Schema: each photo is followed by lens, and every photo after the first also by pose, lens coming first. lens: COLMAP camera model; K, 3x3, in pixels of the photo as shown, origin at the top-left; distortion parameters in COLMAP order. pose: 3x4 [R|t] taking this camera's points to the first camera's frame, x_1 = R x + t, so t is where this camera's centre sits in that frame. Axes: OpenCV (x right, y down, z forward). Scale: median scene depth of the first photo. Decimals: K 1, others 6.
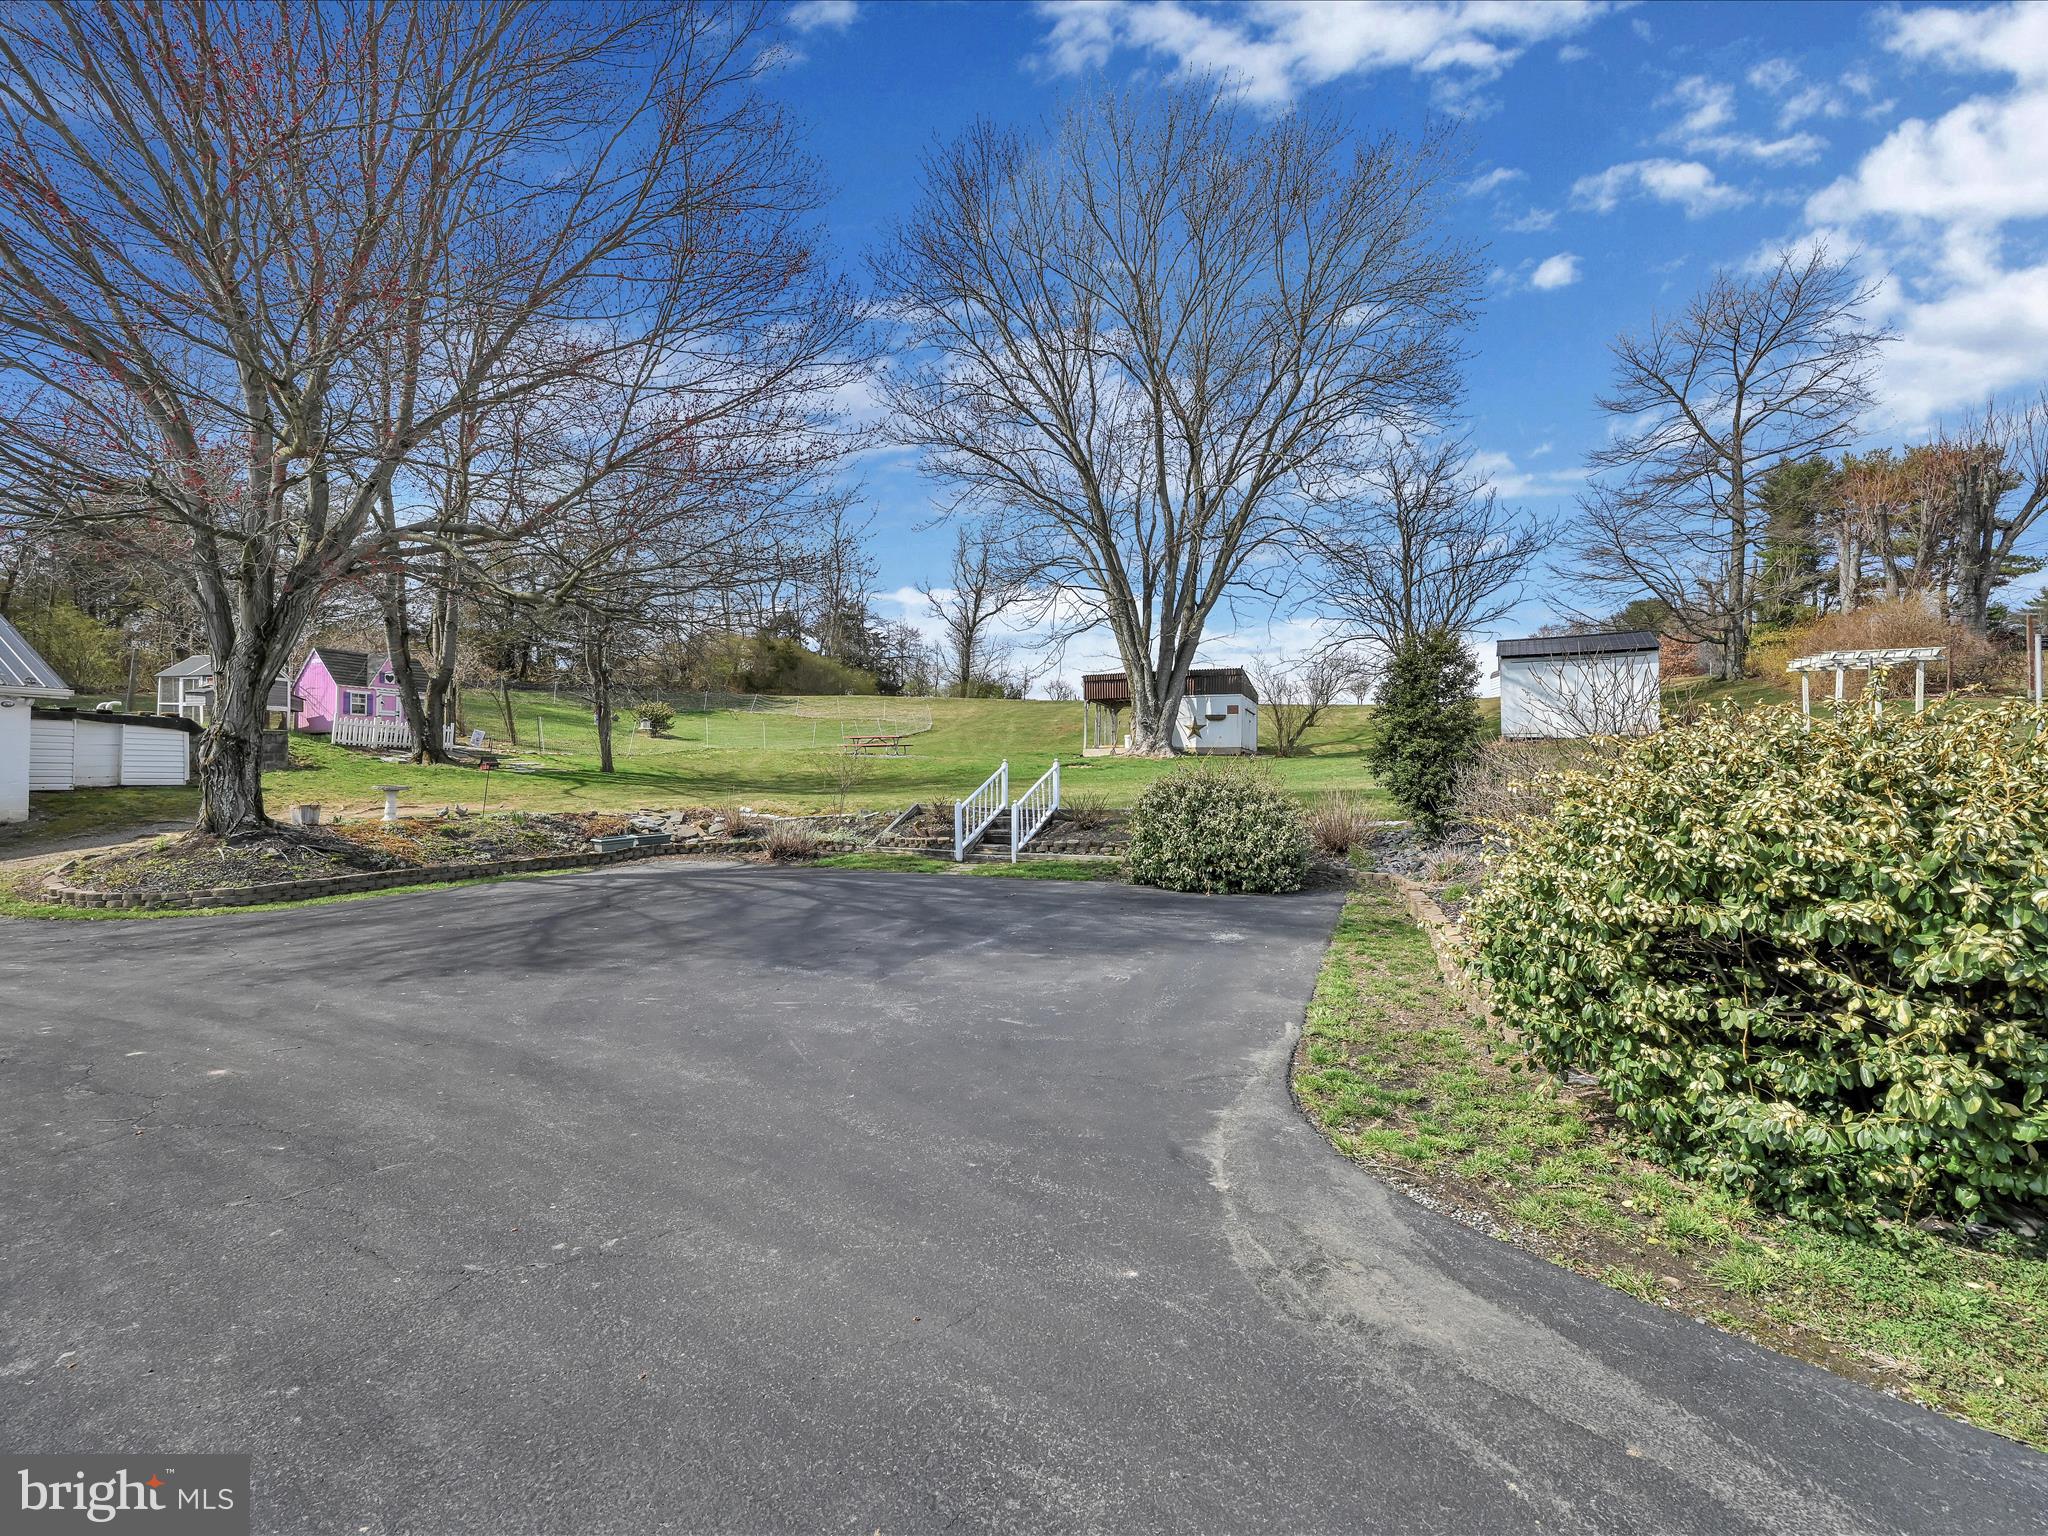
lens RADIAL K [[909.1, 0, 1026.2], [0, 909.1, 773.8], [0, 0, 1]] dist [0.000347, 0.000117]
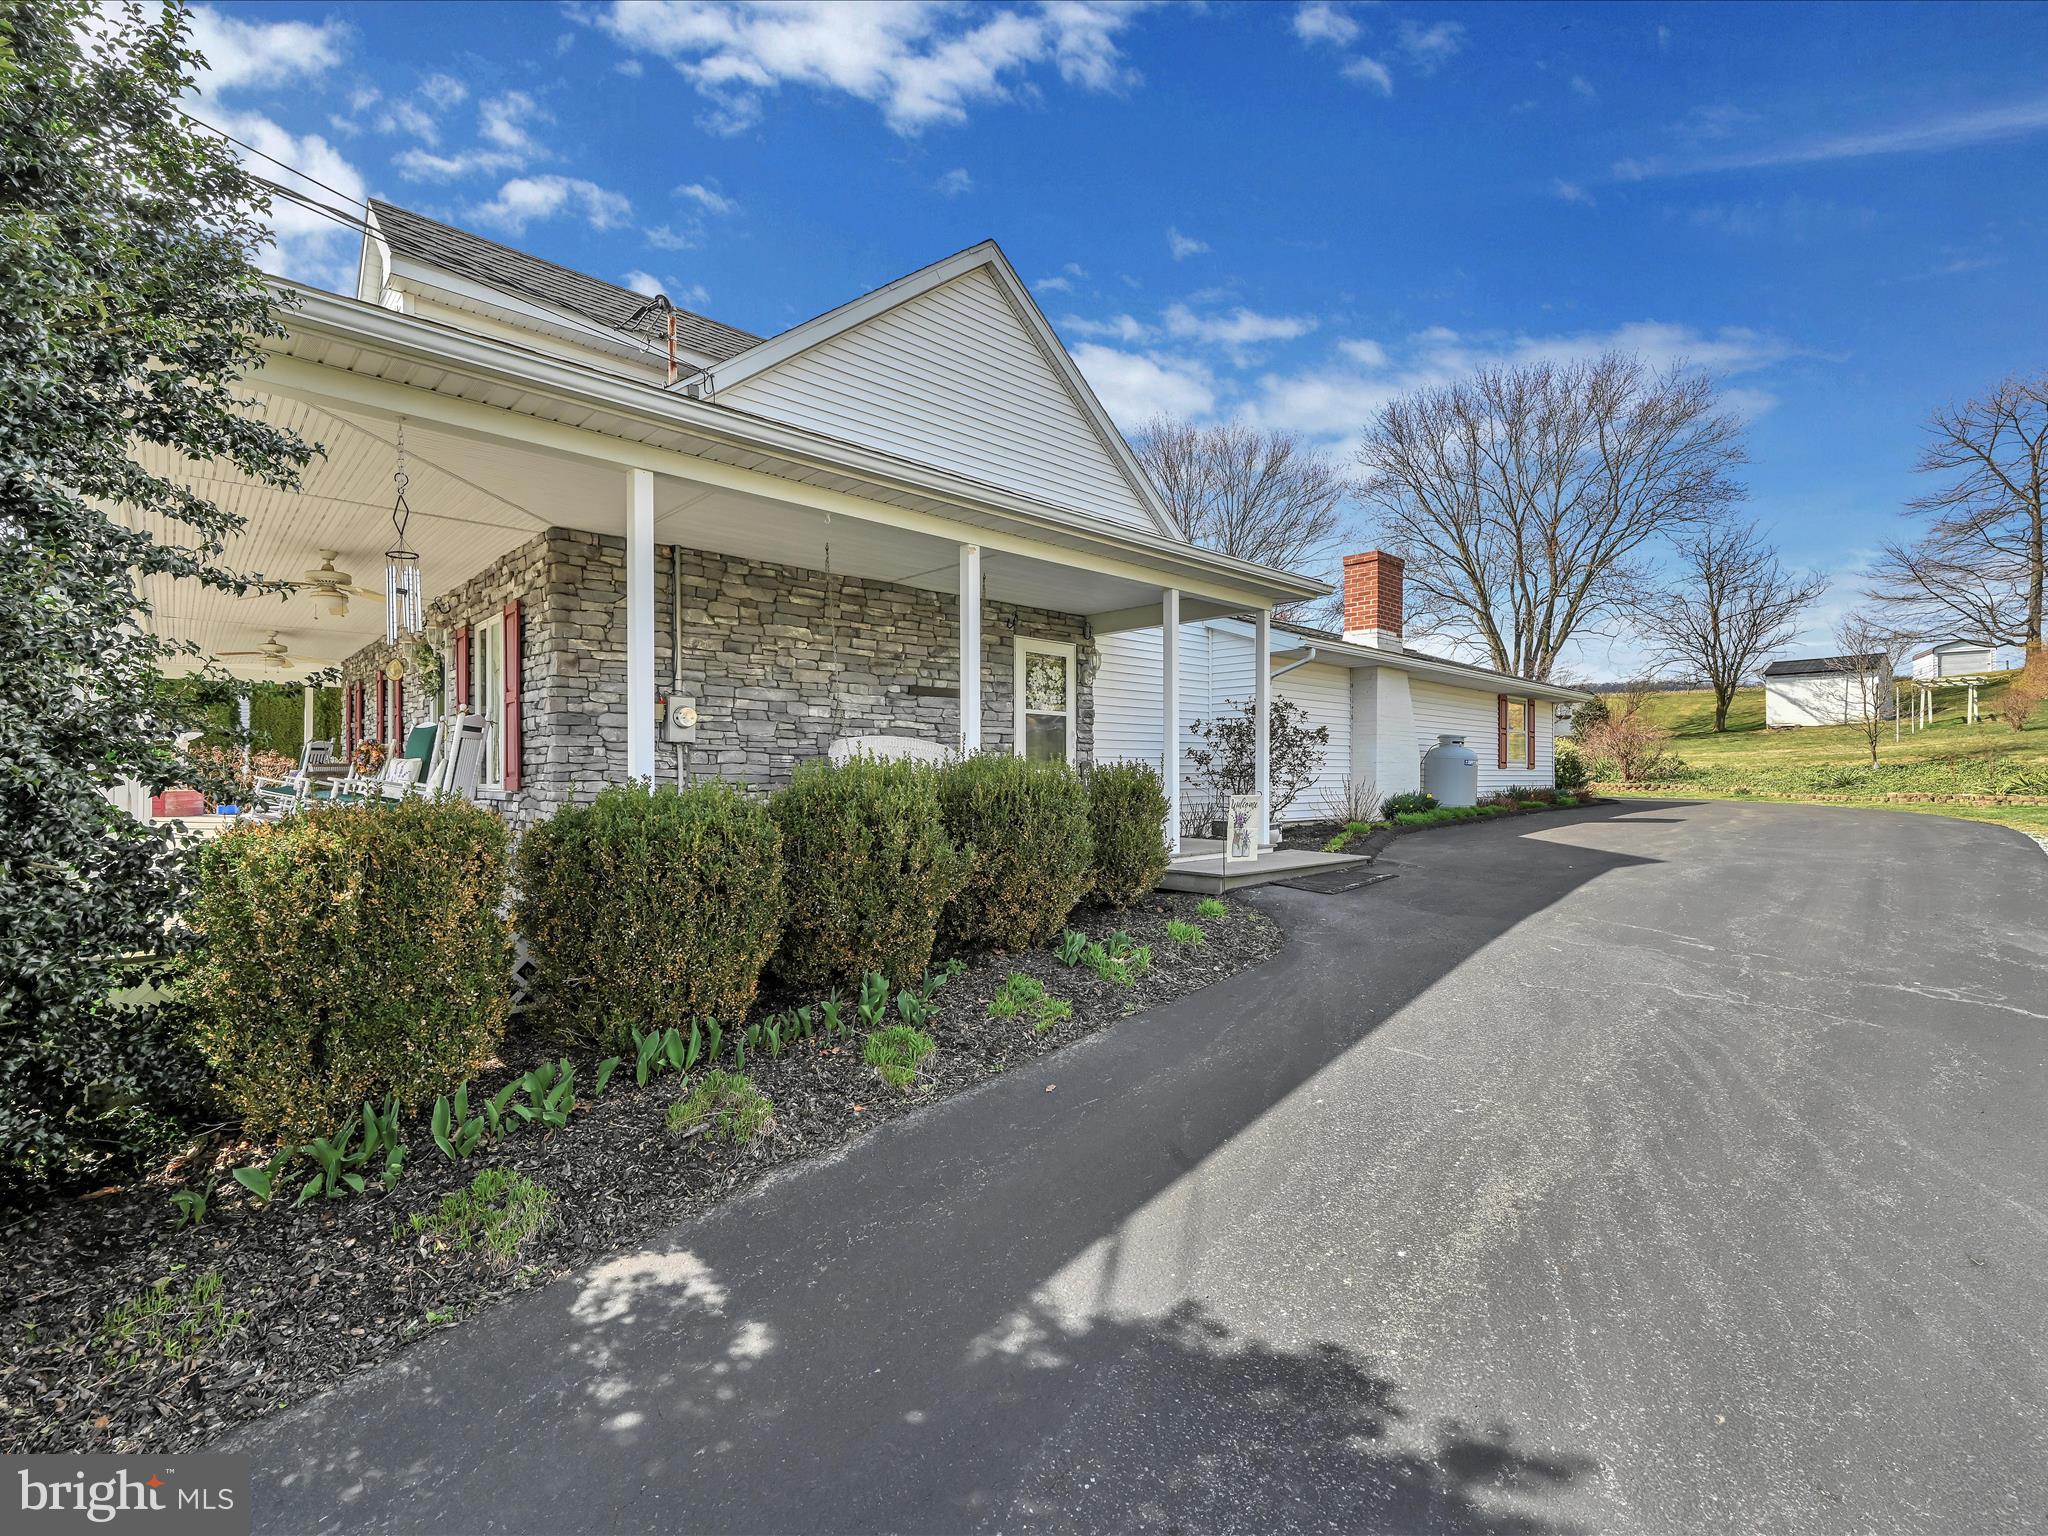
lens RADIAL K [[909.1, 0, 1016.7], [0, 909.1, 770.1], [0, 0, 1]] dist [0.000347, 0.000117]
pose [[0.923565, -0.004684, -0.383413, -0.073203], [0.007474, 0.999955, 0.005788, 0.018624], [0.383369, -0.008211, 0.923559, -0.900906]]
